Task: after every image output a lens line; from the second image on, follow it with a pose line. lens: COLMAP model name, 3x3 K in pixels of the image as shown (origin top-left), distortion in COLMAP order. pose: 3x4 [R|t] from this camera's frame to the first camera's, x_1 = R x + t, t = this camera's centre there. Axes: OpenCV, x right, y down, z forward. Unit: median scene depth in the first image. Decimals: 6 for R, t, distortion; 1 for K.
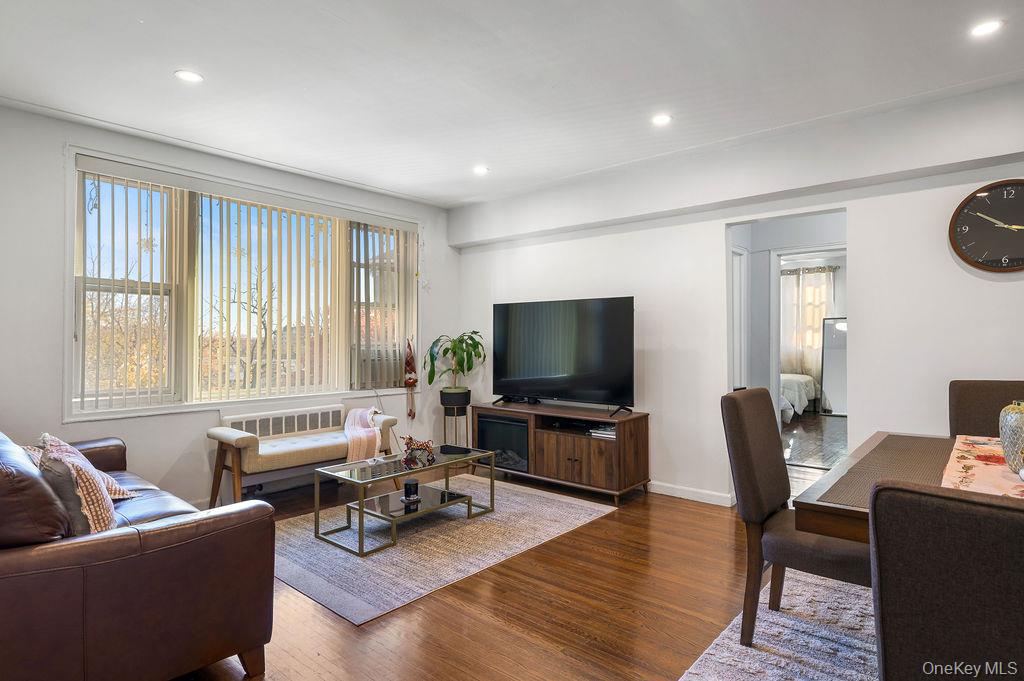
lens RADIAL K [[552.5, 0, 512.0], [0, 552.5, 340.5], [0, 0, 1]] dist [-0.000833, -0.000069]
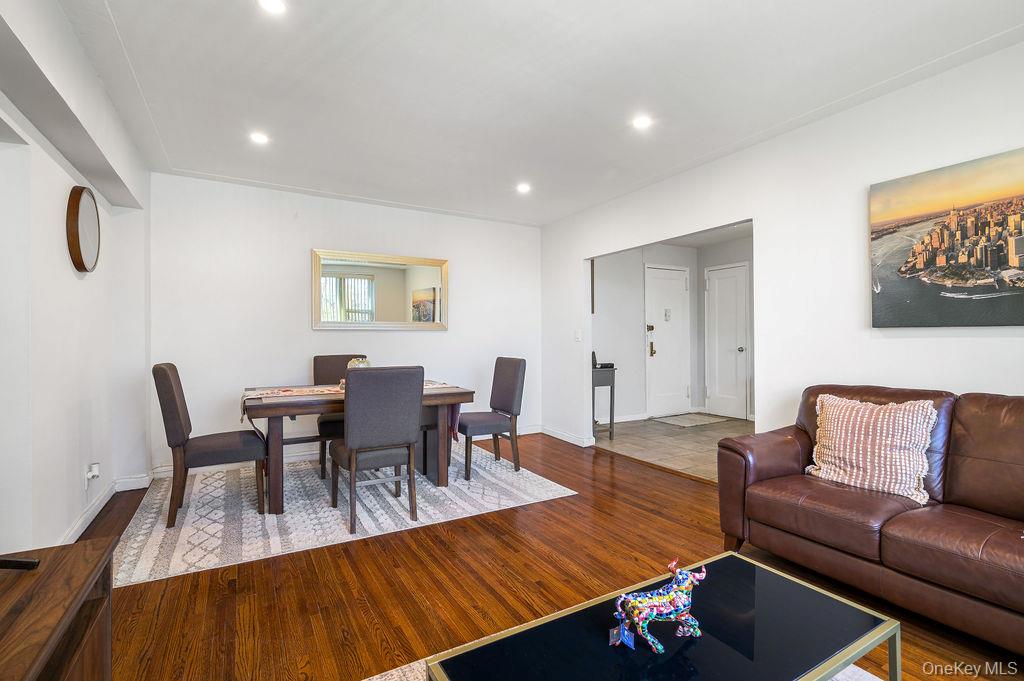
lens RADIAL K [[479.8, 0, 524.6], [0, 479.8, 337.4], [0, 0, 1]] dist [-0.000459, -0.000068]
pose [[-0.951513, 0.008982, 0.307477, -0.153533], [0.006817, 0.999944, -0.008114, 0.013600], [-0.307532, -0.005625, -0.951521, 1.081303]]
